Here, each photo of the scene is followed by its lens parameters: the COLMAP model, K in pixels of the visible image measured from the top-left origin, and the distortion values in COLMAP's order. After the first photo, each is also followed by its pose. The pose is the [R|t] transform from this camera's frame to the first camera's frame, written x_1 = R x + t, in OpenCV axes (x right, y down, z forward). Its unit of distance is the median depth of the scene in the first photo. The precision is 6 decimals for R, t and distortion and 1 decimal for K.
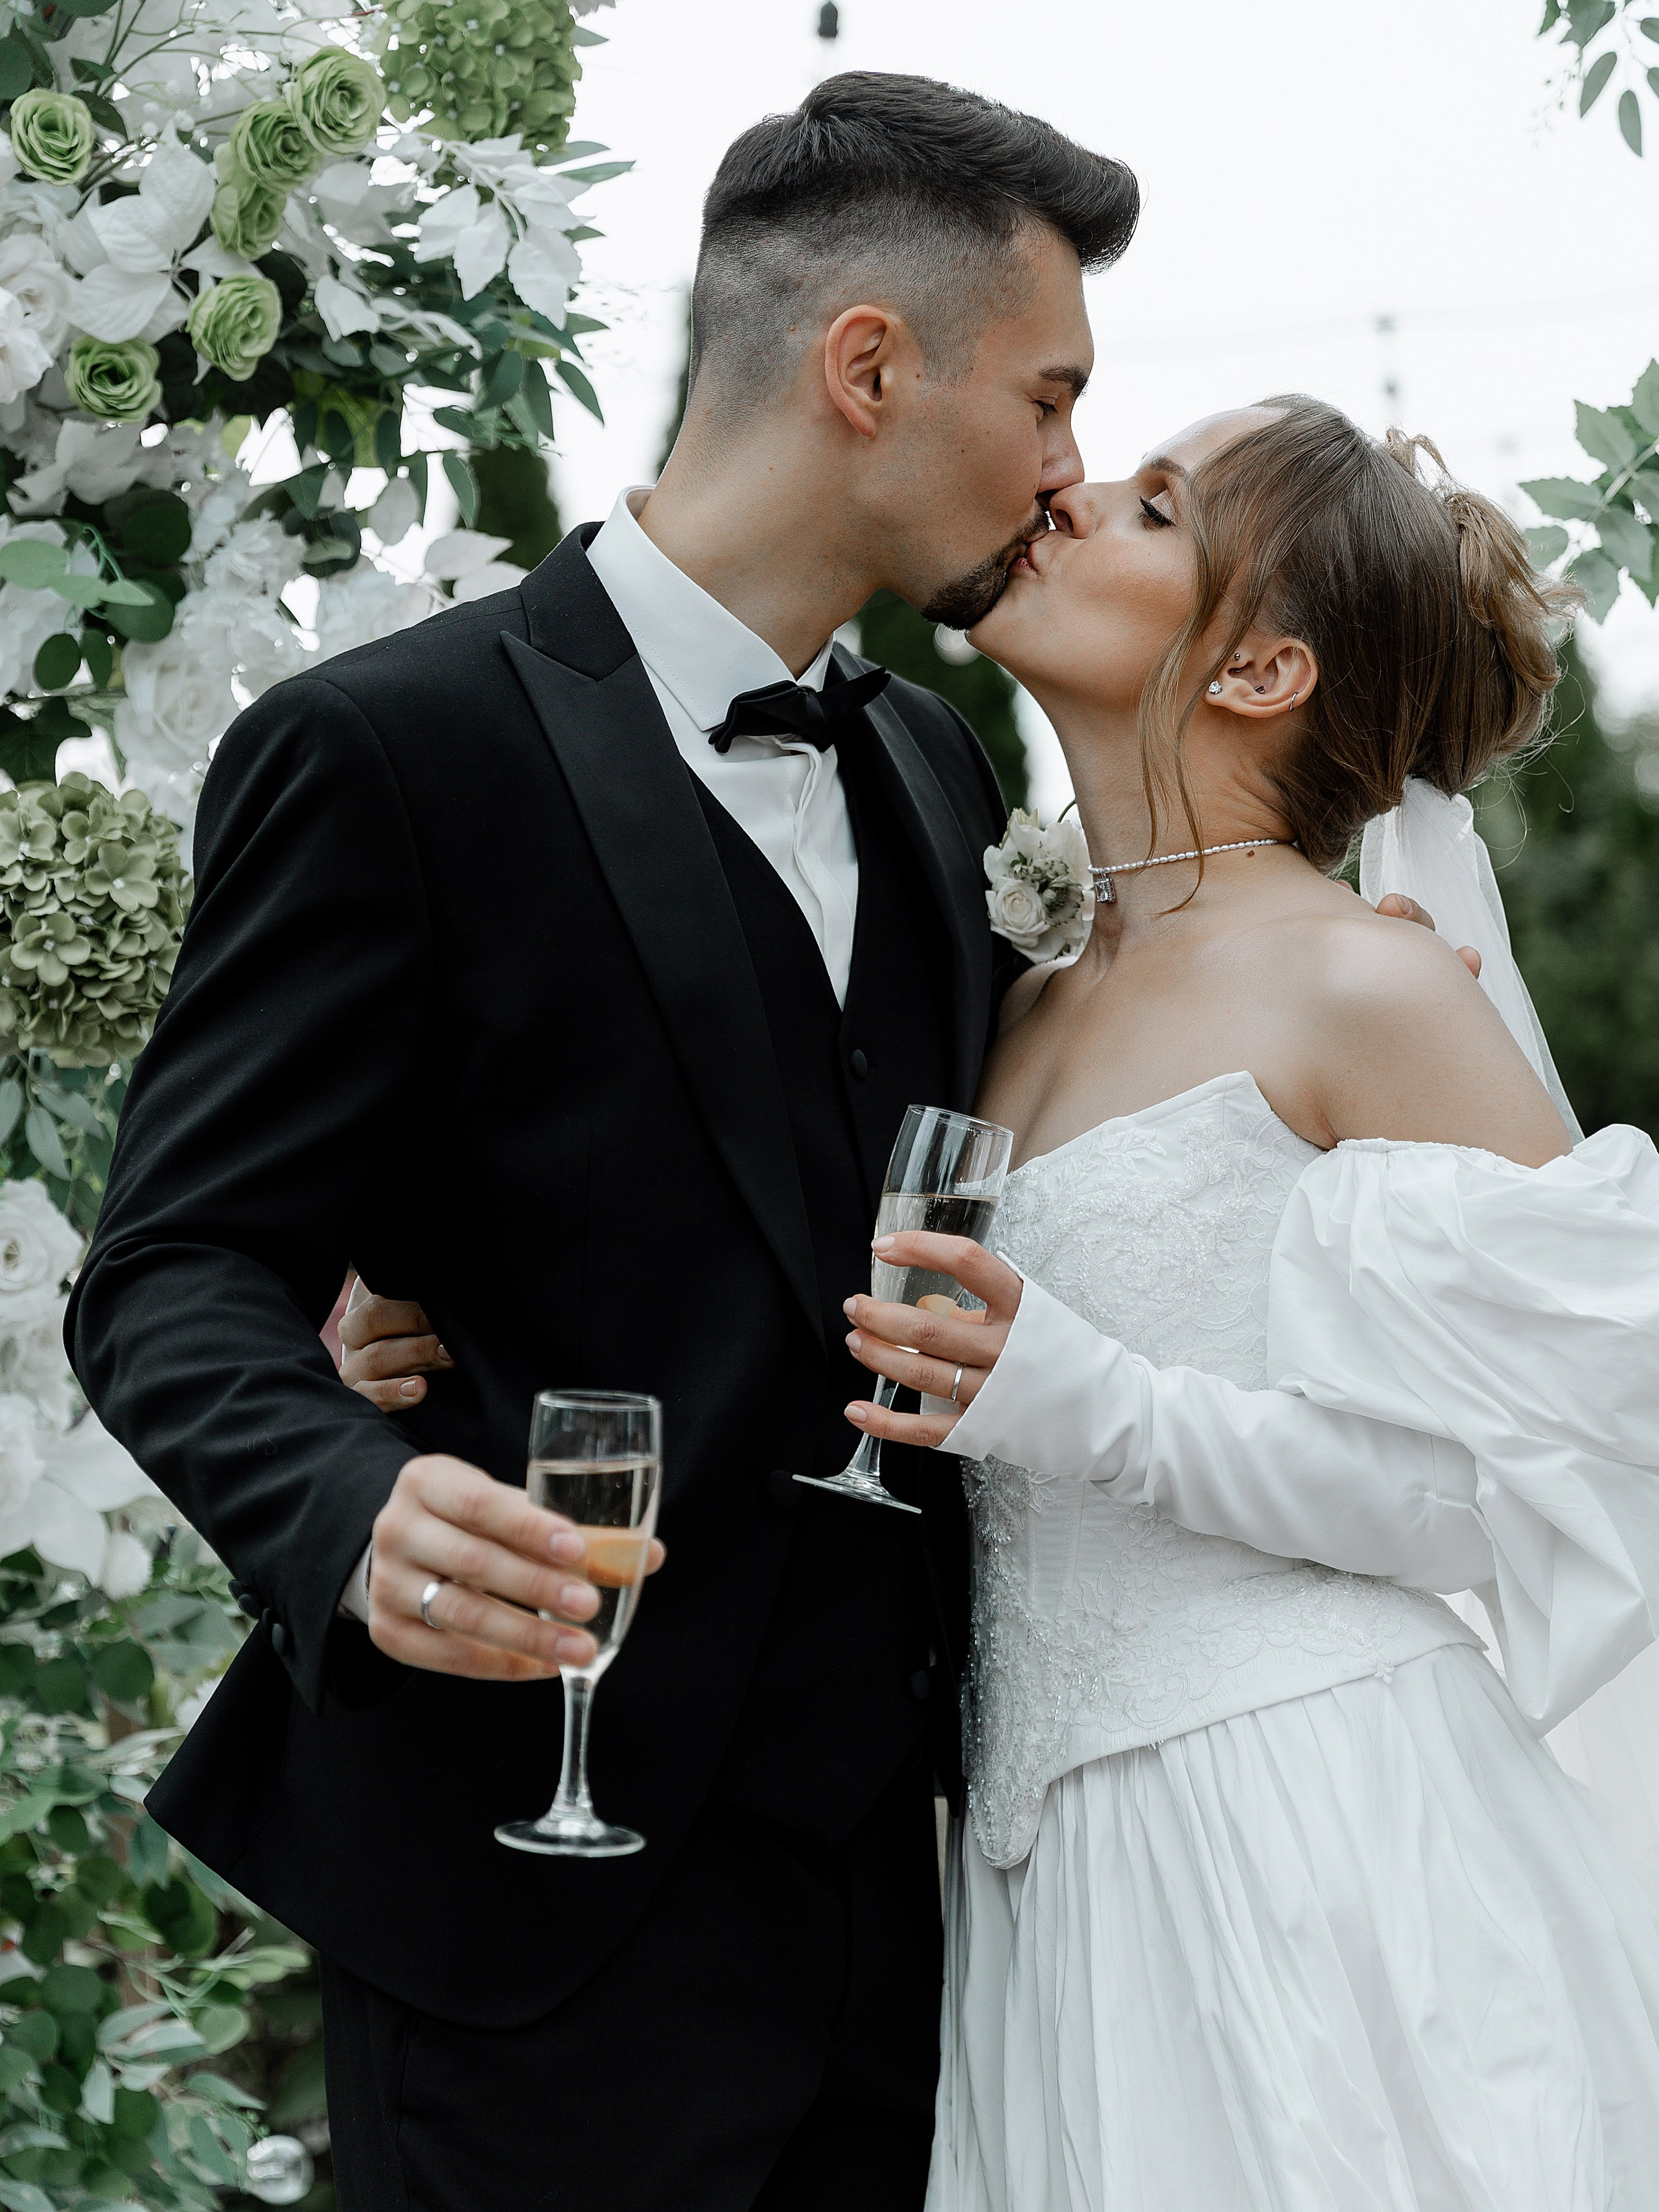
lens RADIAL K [[4345.1, 0, 828.4], [0, 4345.1, 1105.5], [0, 0, 1]] dist [0.013914, 0.000000]
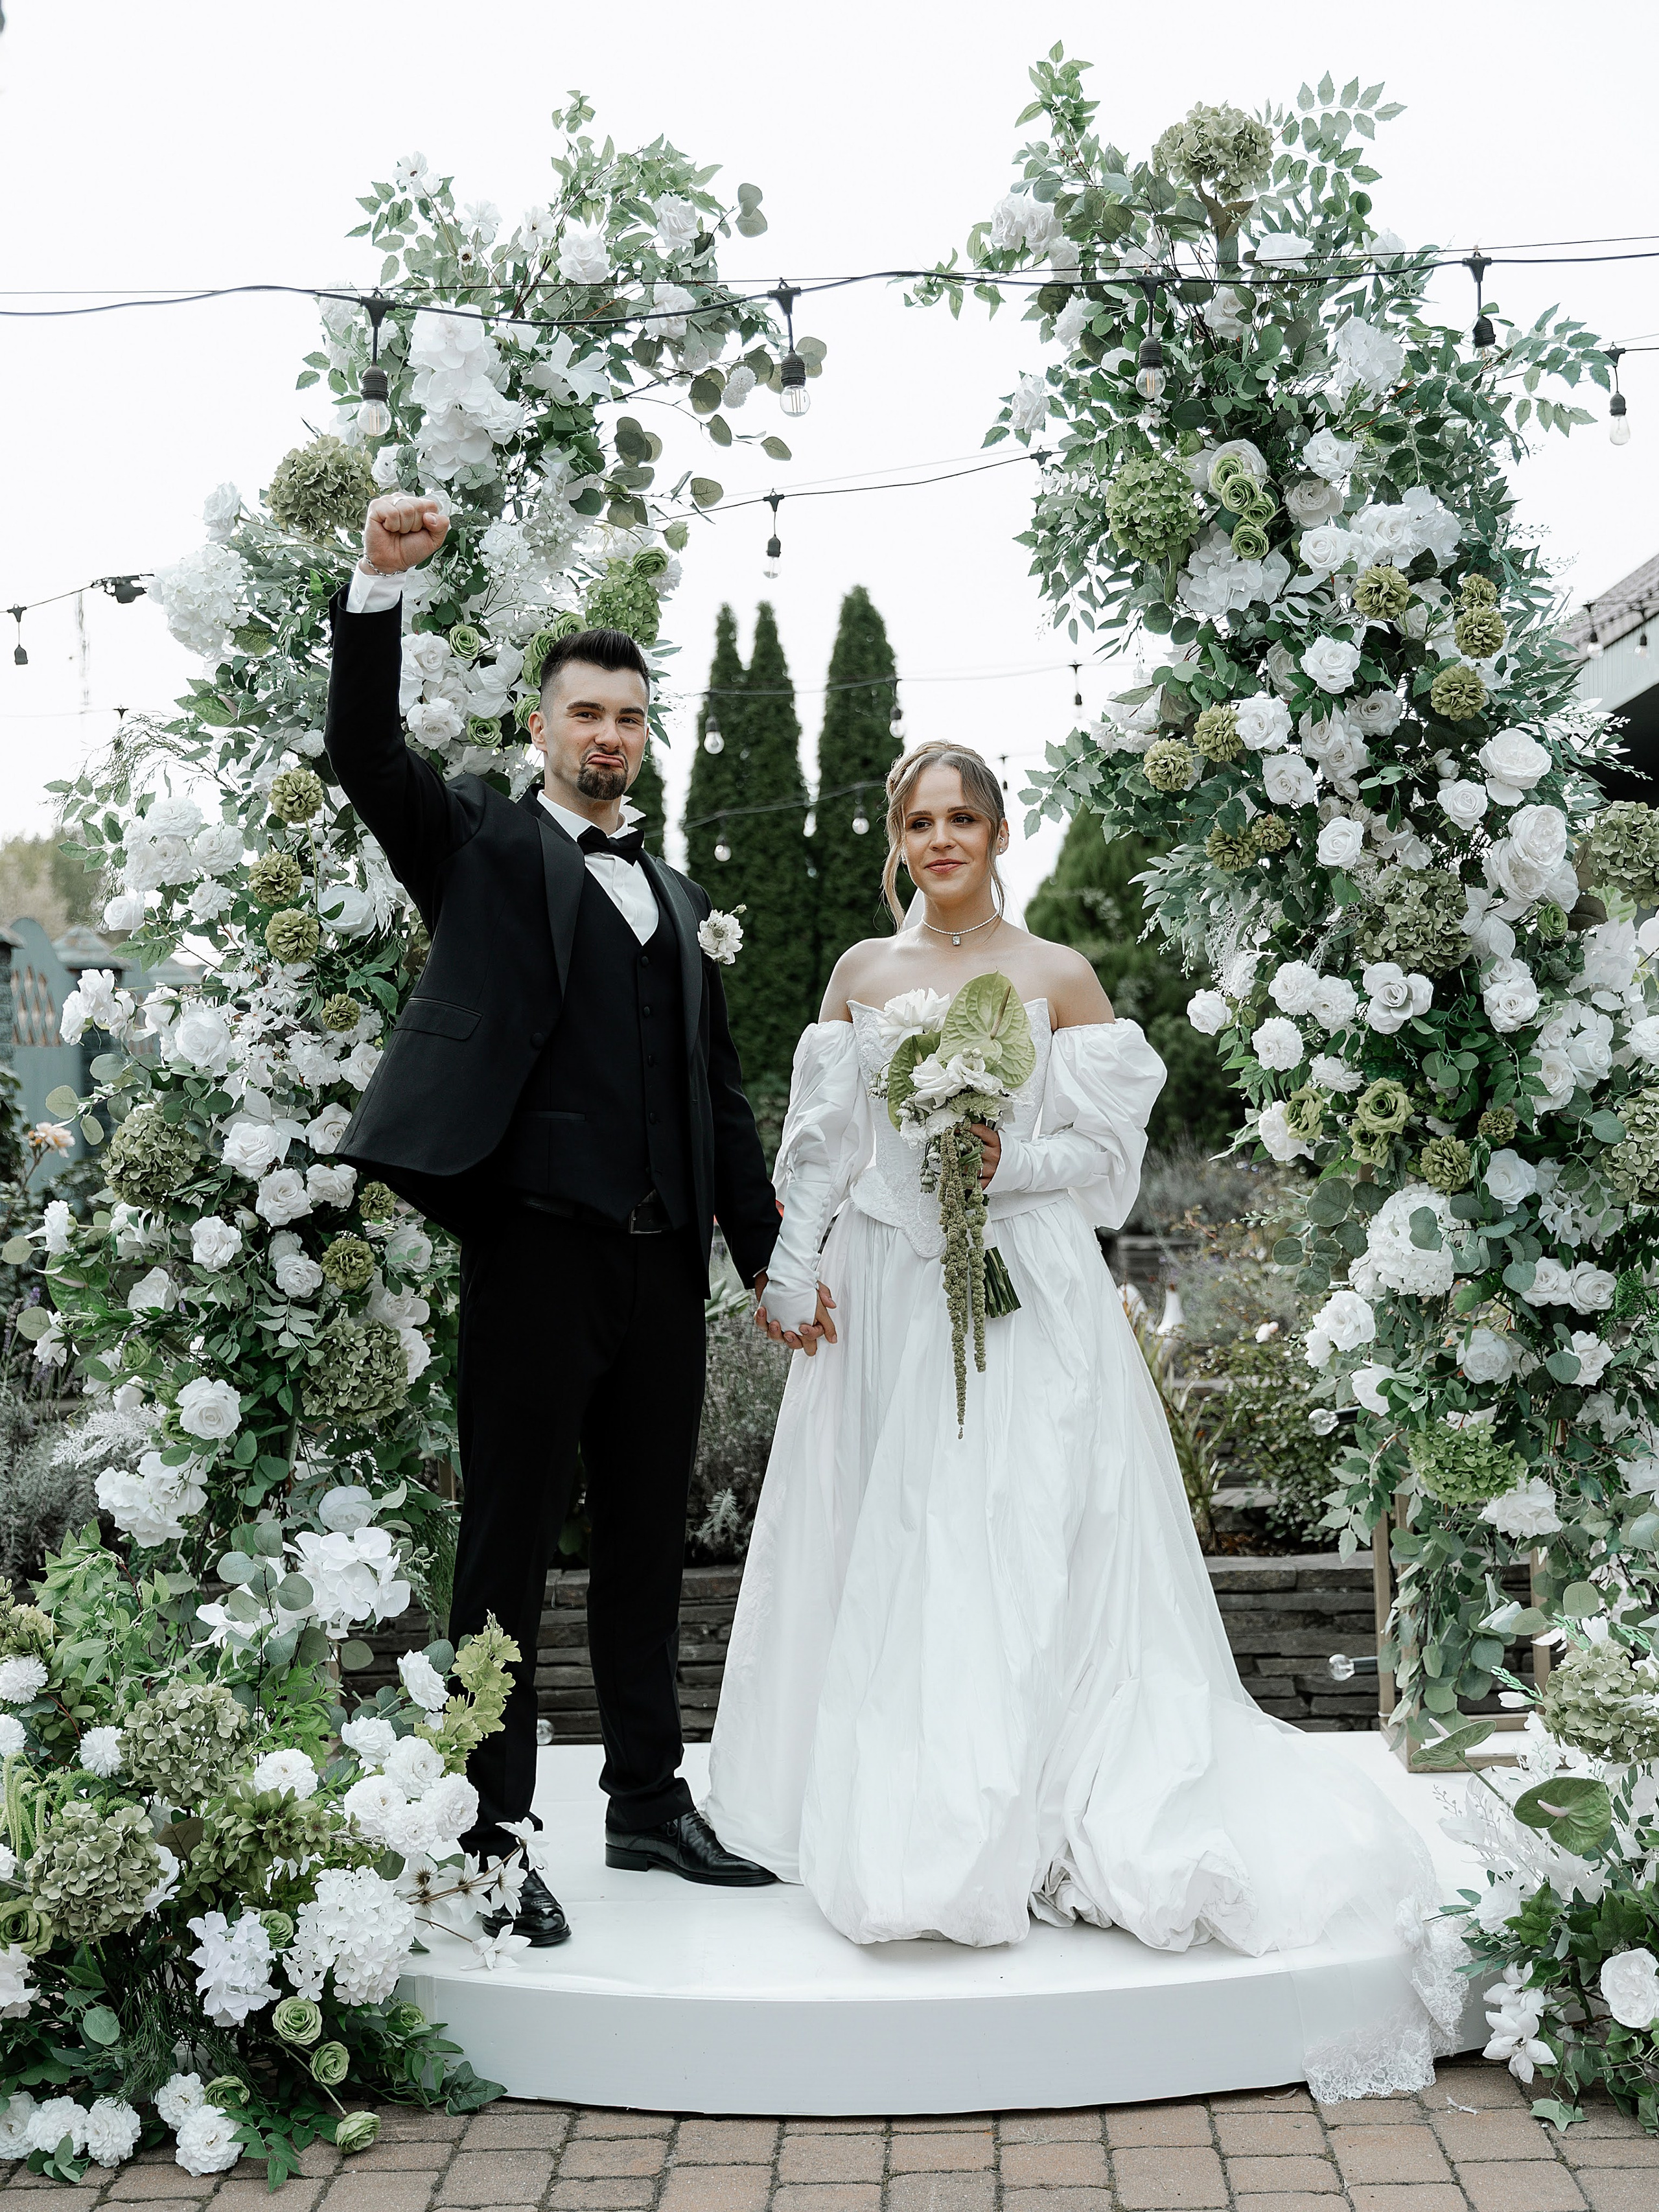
lens RADIAL K [[2781.2, 0, 831.3], [0, 2781.2, 1104.5], [0, 0, 1]] dist [-0.045788, 0.000000]
pose [[0.999920, 0.011231, 0.005811, 0.040824], [-0.011216, 0.999934, -0.002583, 0.063526], [-0.005839, 0.002518, 0.999980, -0.701694]]
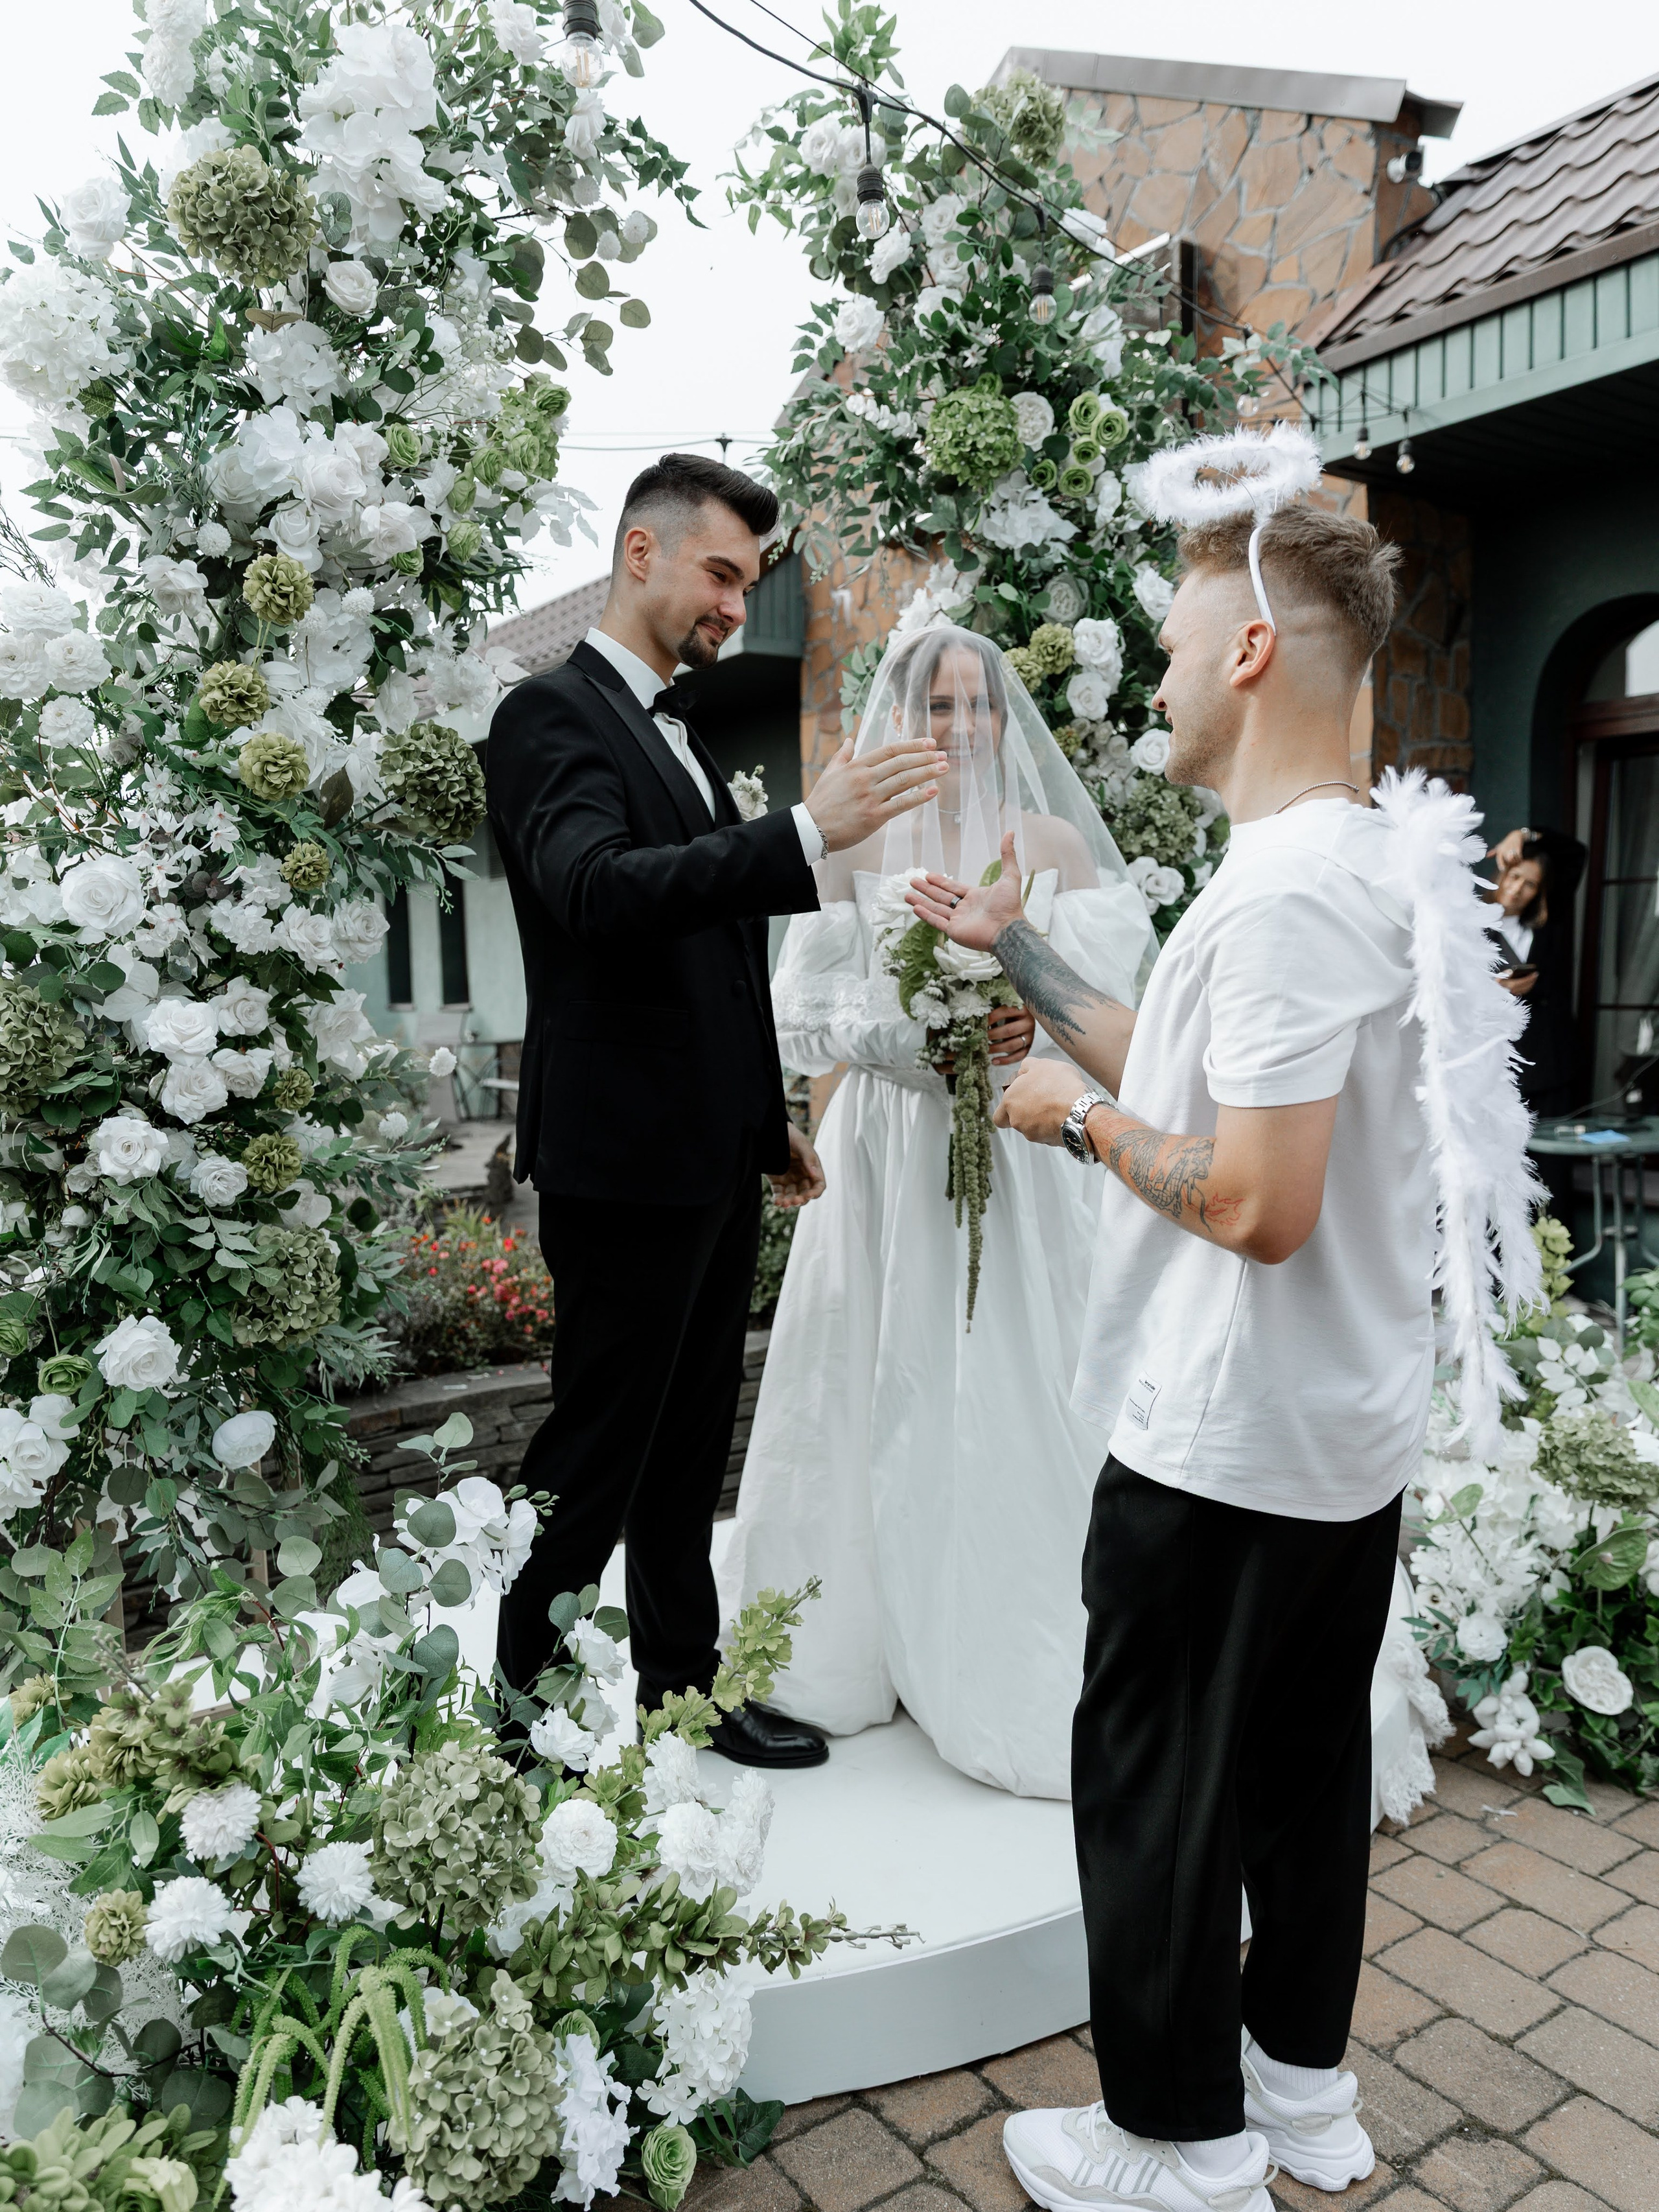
lens RADIAL K [[1600.9, 0, 829.5], [0, 1600.9, 1106.7], [0, 0, 1]] dist [-0.006586, -0.000845]
pose [[0.823451, -0.038237, 0.566098, -0.487237], [0.001056, 0.997828, 0.065863, 0.075034], [-0.567387, -0.053637, 0.821703, 0.149399]]
